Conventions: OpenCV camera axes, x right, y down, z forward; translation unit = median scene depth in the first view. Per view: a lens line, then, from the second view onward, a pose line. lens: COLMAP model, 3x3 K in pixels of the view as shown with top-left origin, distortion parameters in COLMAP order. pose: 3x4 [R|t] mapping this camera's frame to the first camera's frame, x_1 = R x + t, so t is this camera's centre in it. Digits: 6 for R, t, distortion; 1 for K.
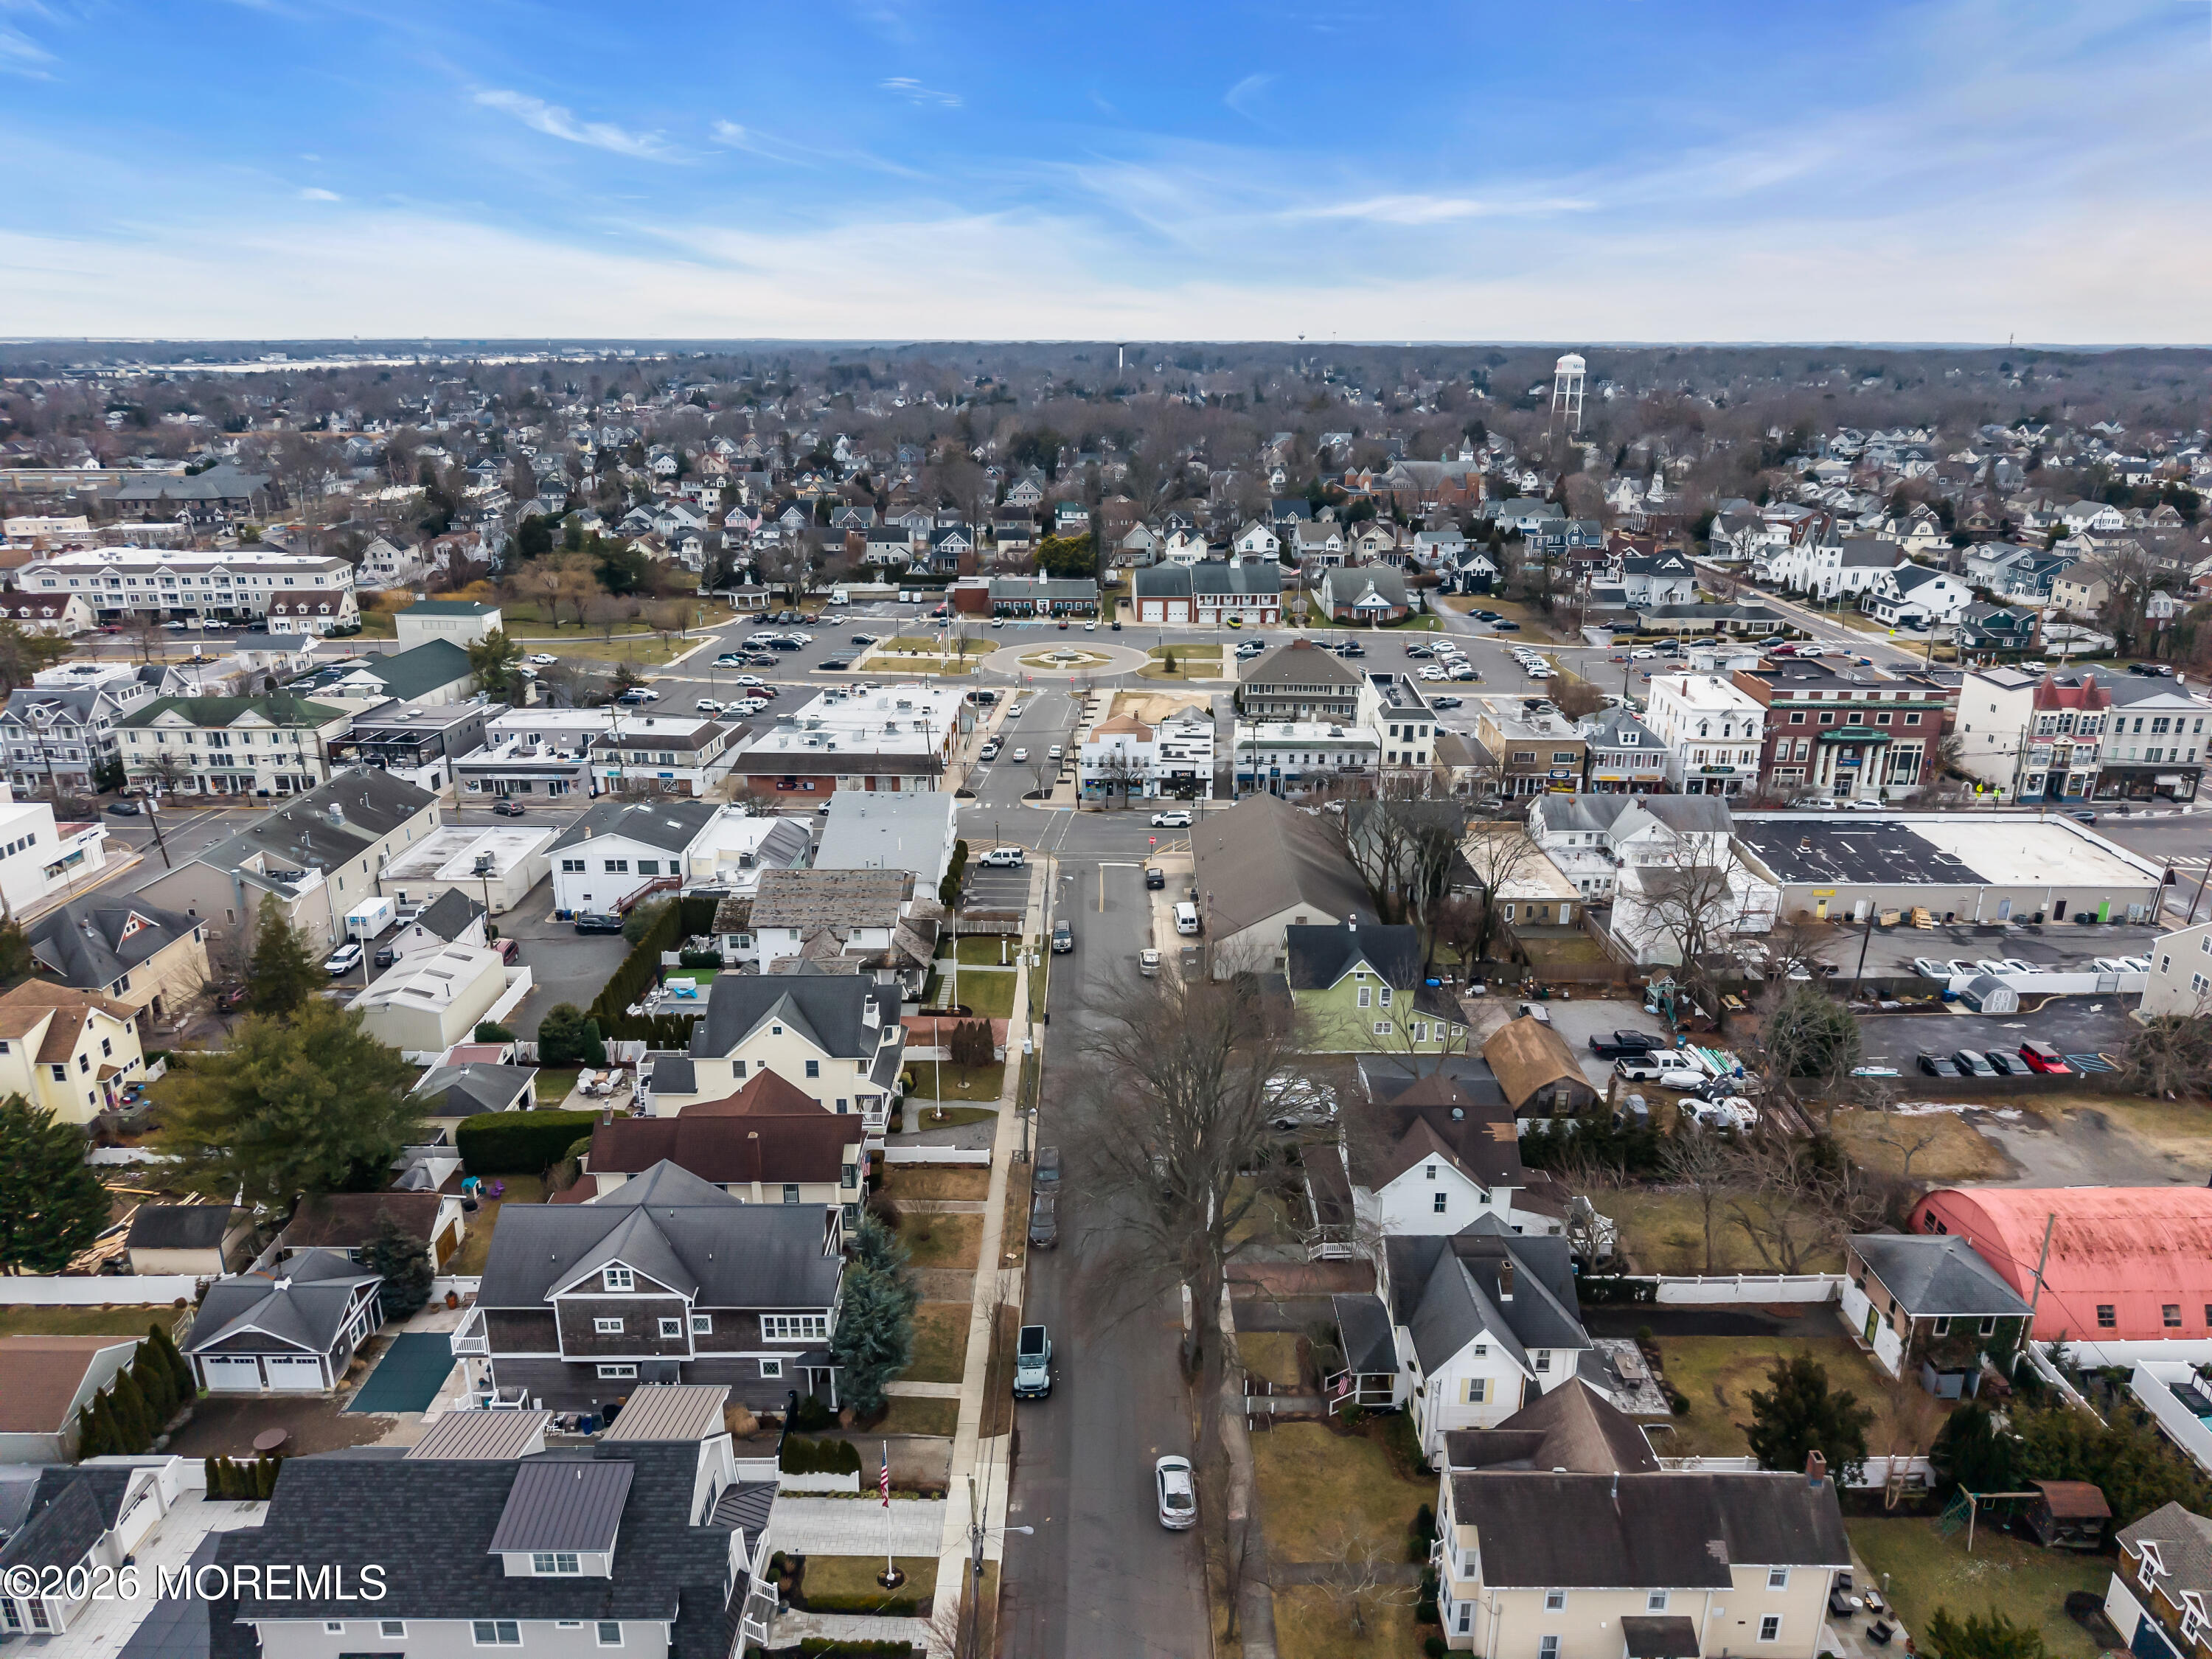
lens RADIAL K [[1475.5, 0, 1104.1], [0, 1475.5, 838.6], [0, 0, 1]] dist [0.034724, -0.040823]
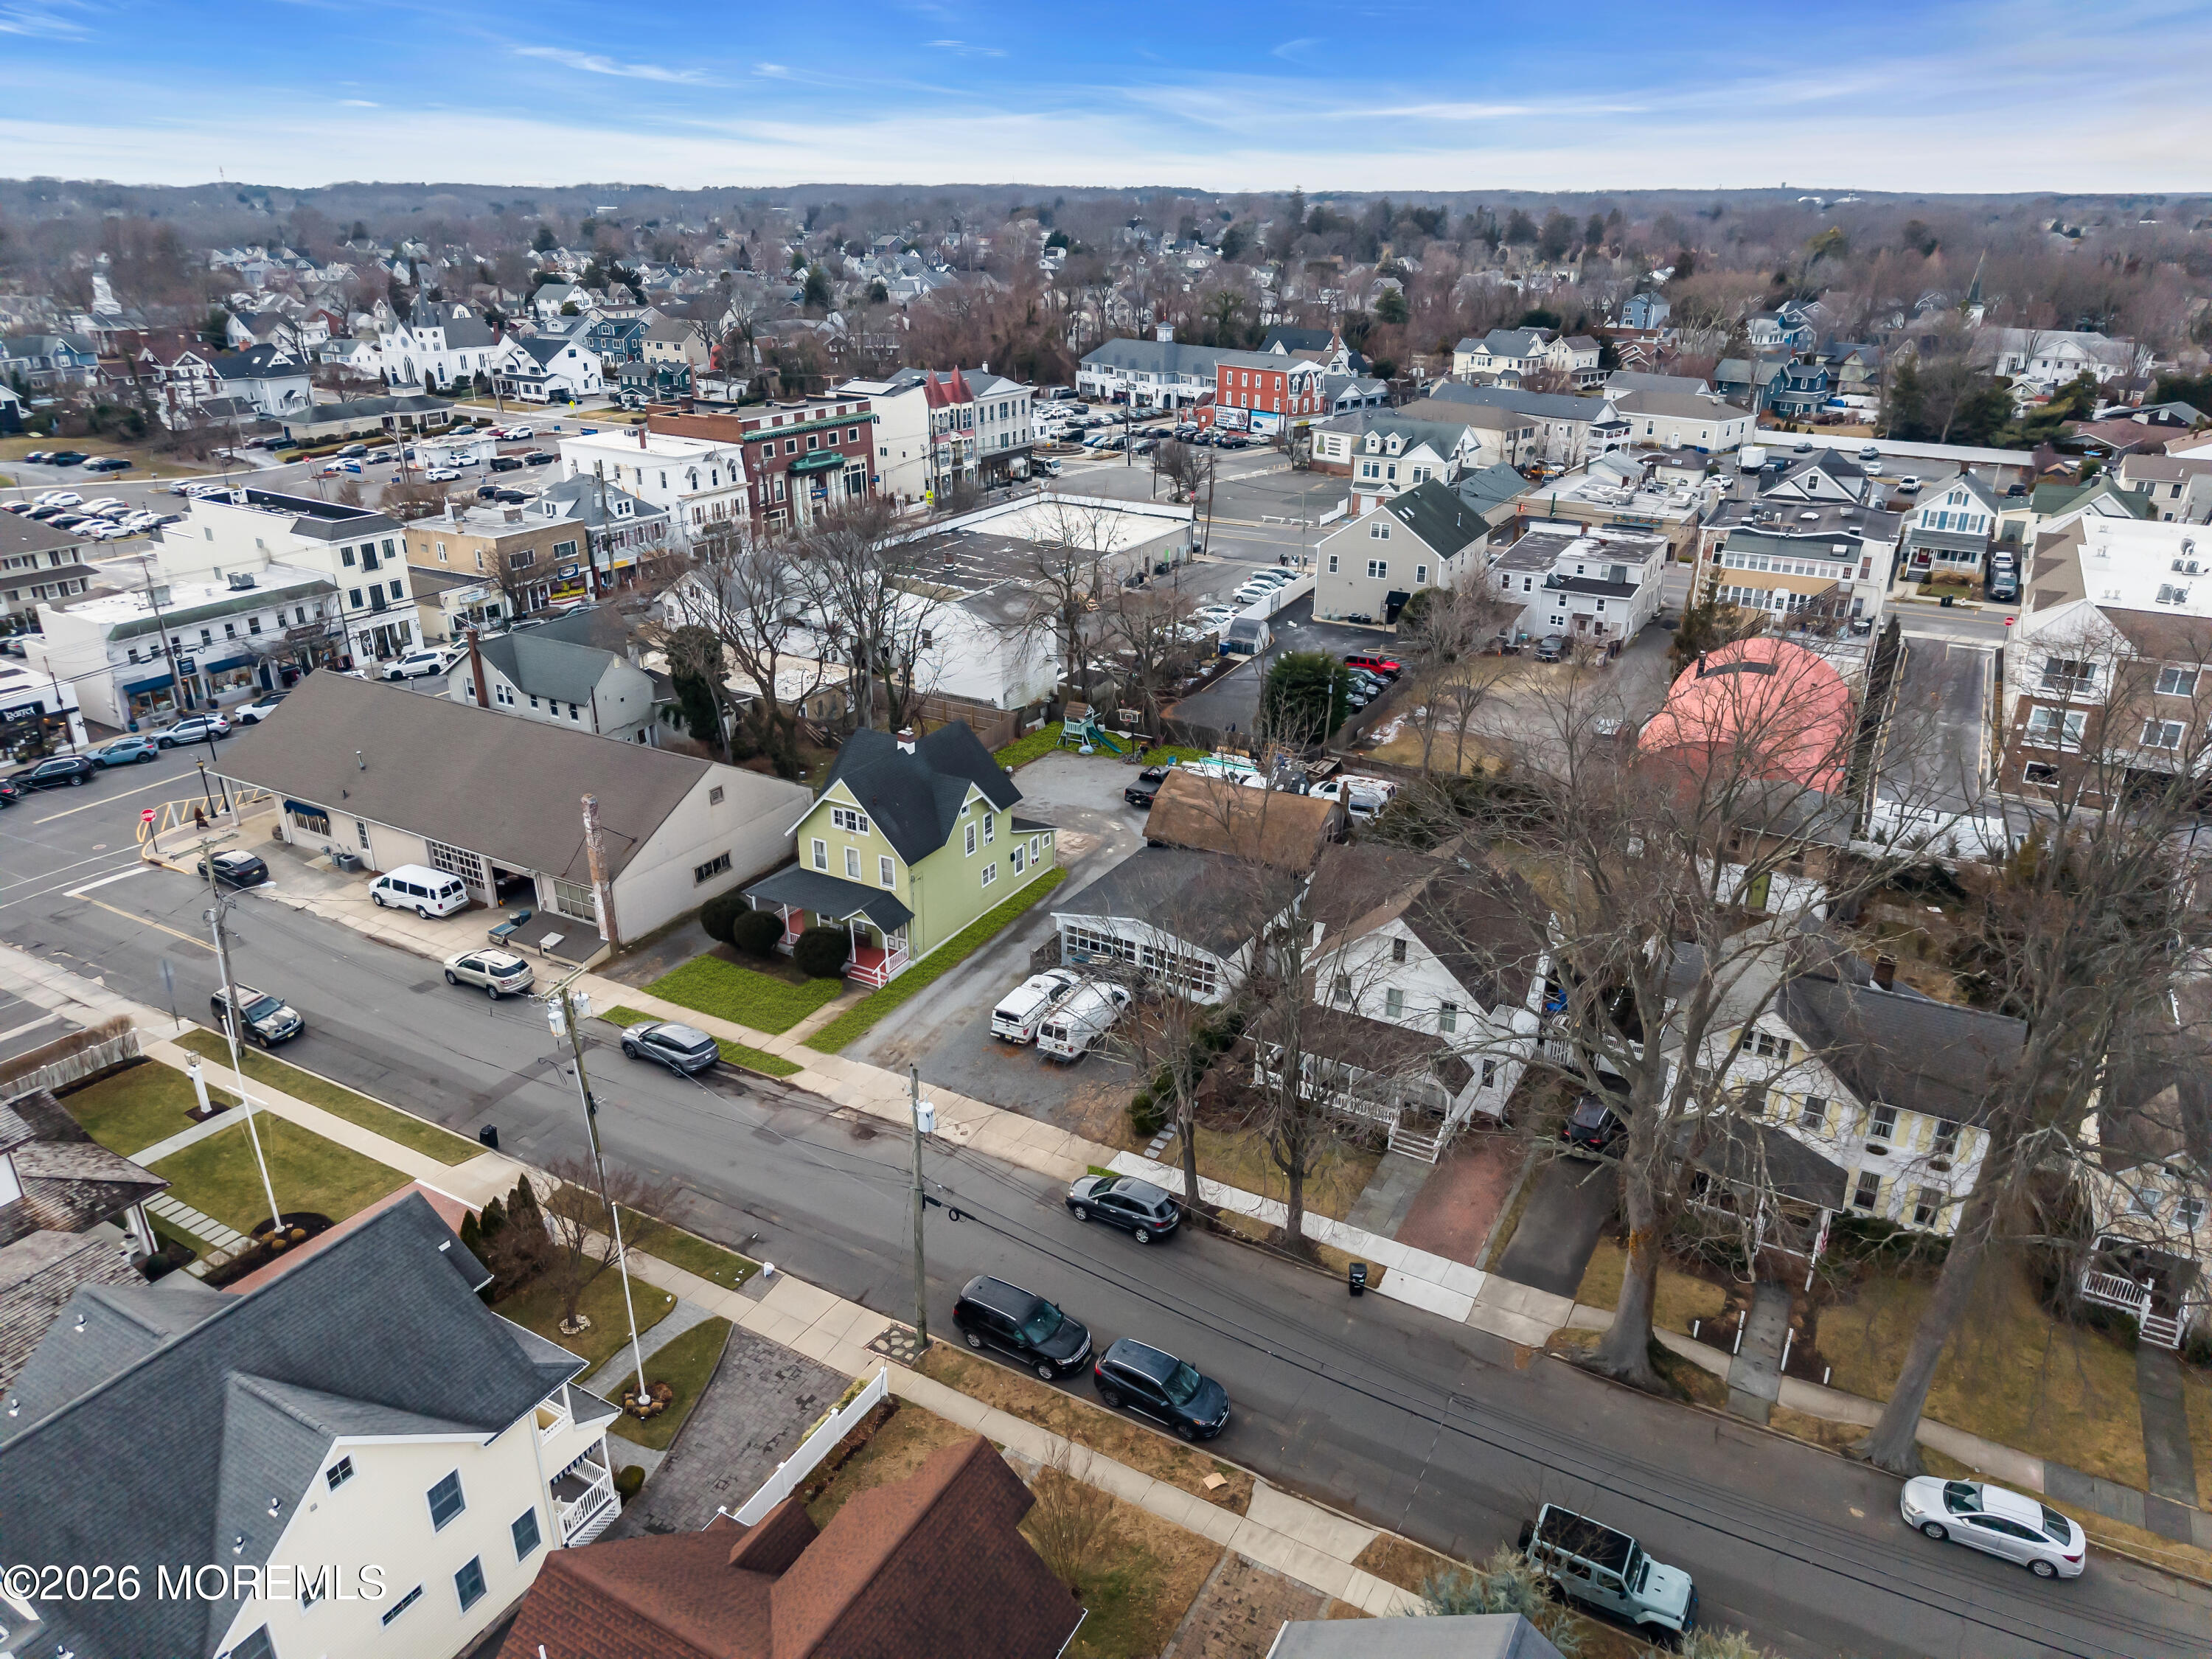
lens RADIAL K [[1475.5, 0, 1104.1], [0, 1475.5, 838.6], [0, 0, 1]] dist [0.034724, -0.040823]
pose [[0.496828, -0.347726, 0.795140, -0.200736], [0.276682, 0.931874, 0.234642, -0.019032], [-0.822562, 0.103424, 0.559191, 0.376332]]
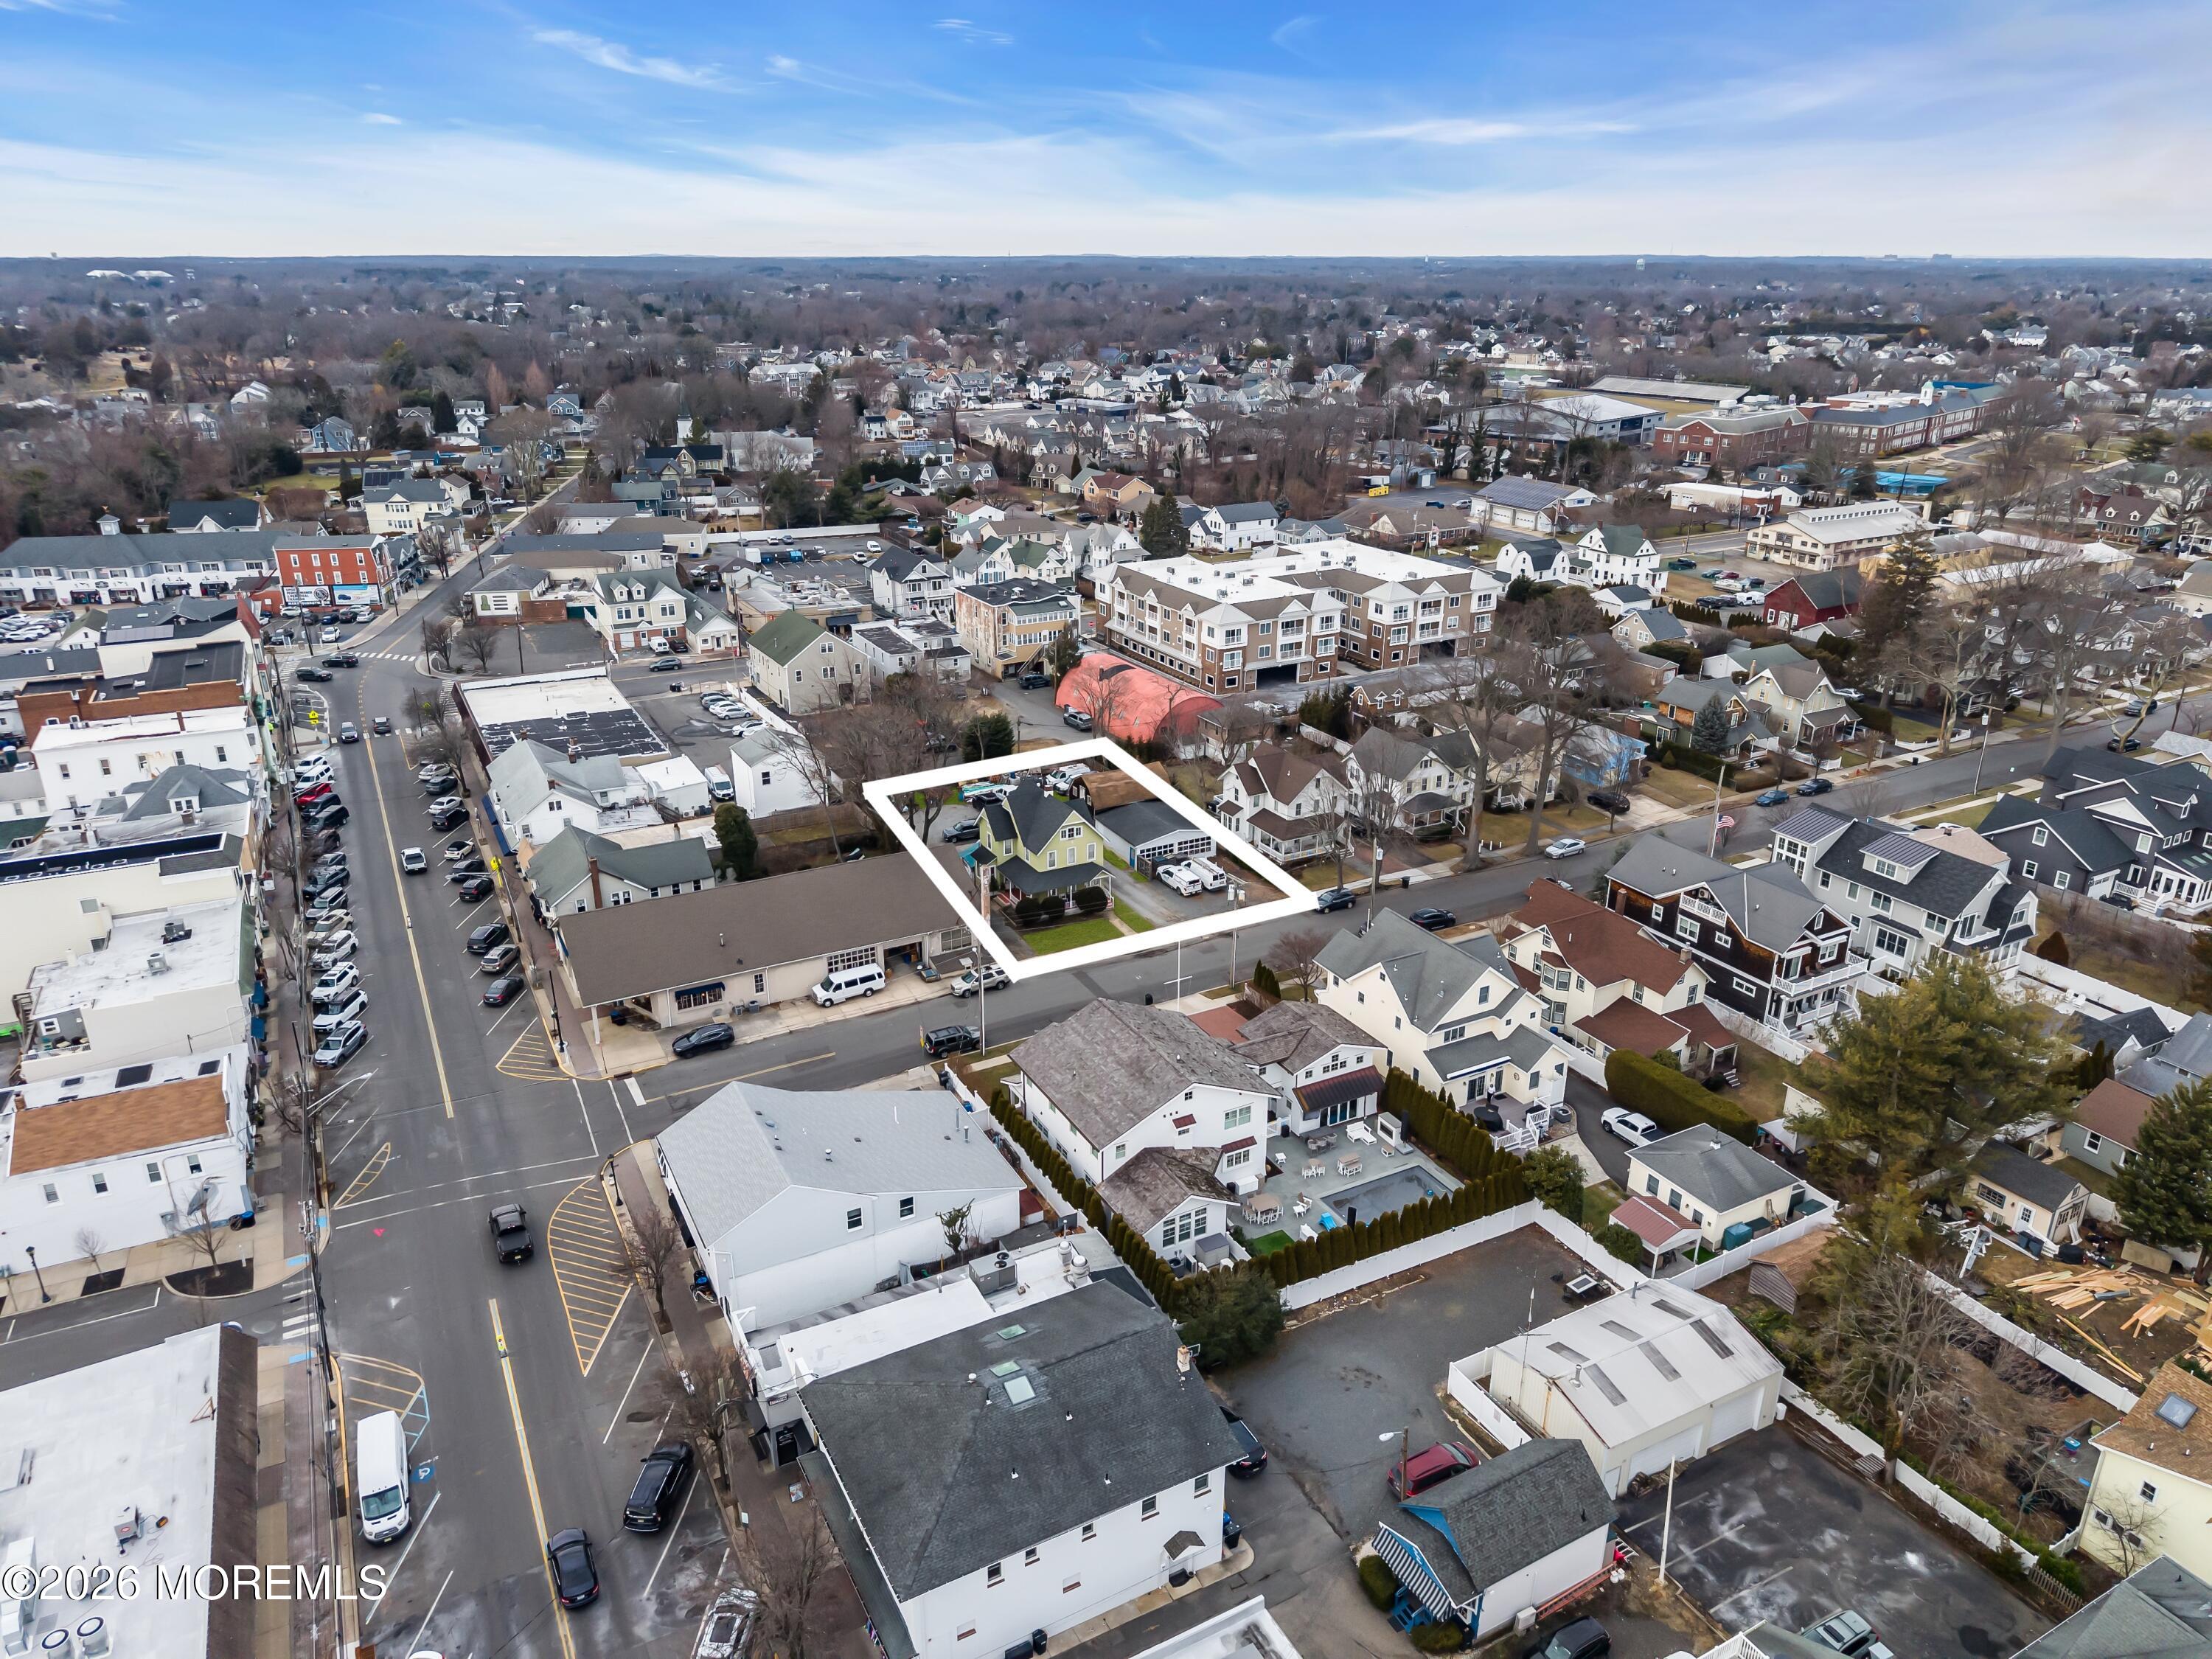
lens RADIAL K [[1475.3, 0, 1106.0], [0, 1475.3, 829.5], [0, 0, 1]] dist [0.064365, -0.090757]
pose [[-0.471801, -0.320791, 0.821278, -0.541810], [0.280706, 0.828349, 0.484811, -0.310127], [-0.835828, 0.459272, -0.300768, 0.866113]]
